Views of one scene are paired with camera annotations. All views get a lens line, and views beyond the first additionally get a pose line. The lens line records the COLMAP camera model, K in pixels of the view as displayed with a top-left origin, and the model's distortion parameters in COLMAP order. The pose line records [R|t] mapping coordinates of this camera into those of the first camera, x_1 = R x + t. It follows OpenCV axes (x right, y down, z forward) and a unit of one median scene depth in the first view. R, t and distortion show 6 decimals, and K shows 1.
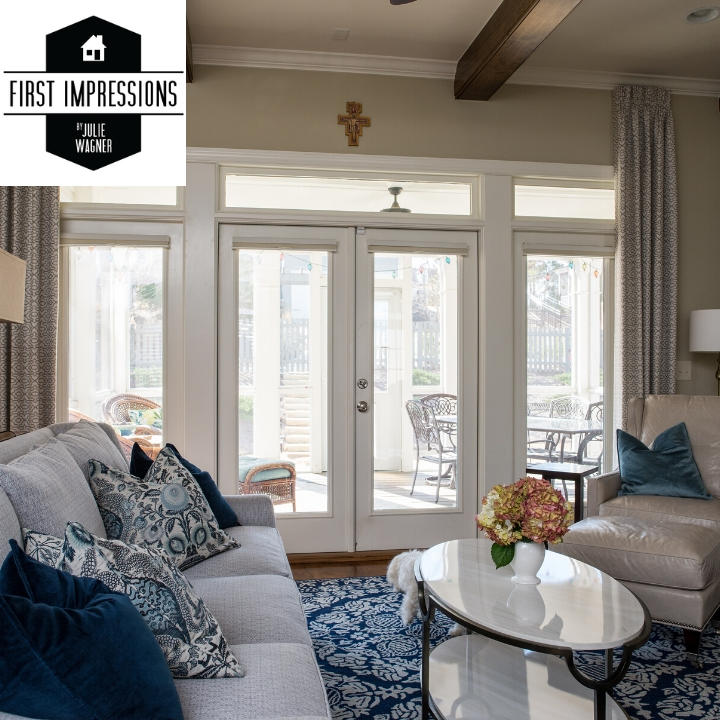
lens RADIAL K [[753.6, 0, 360.0], [0, 753.6, 360.0], [0, 0, 1]] dist [-0.036886, 0.014748]
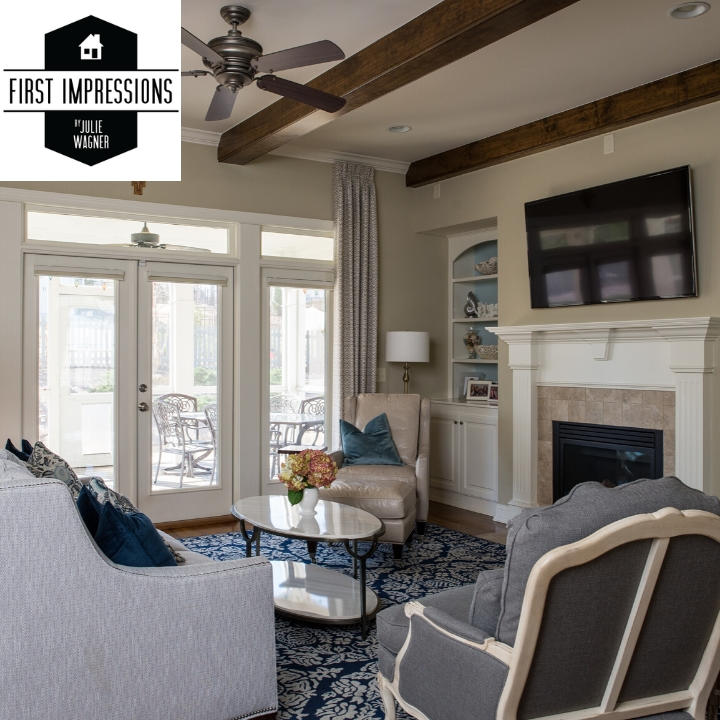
lens RADIAL K [[787.6, 0, 360.9], [0, 787.6, 344.4], [0, 0, 1]] dist [-0.030280, 0.000844]
pose [[0.915022, 0.007818, 0.403328, -0.320347], [-0.002702, 0.999909, -0.013254, -0.040099], [-0.403394, 0.011038, 0.914960, -0.528474]]
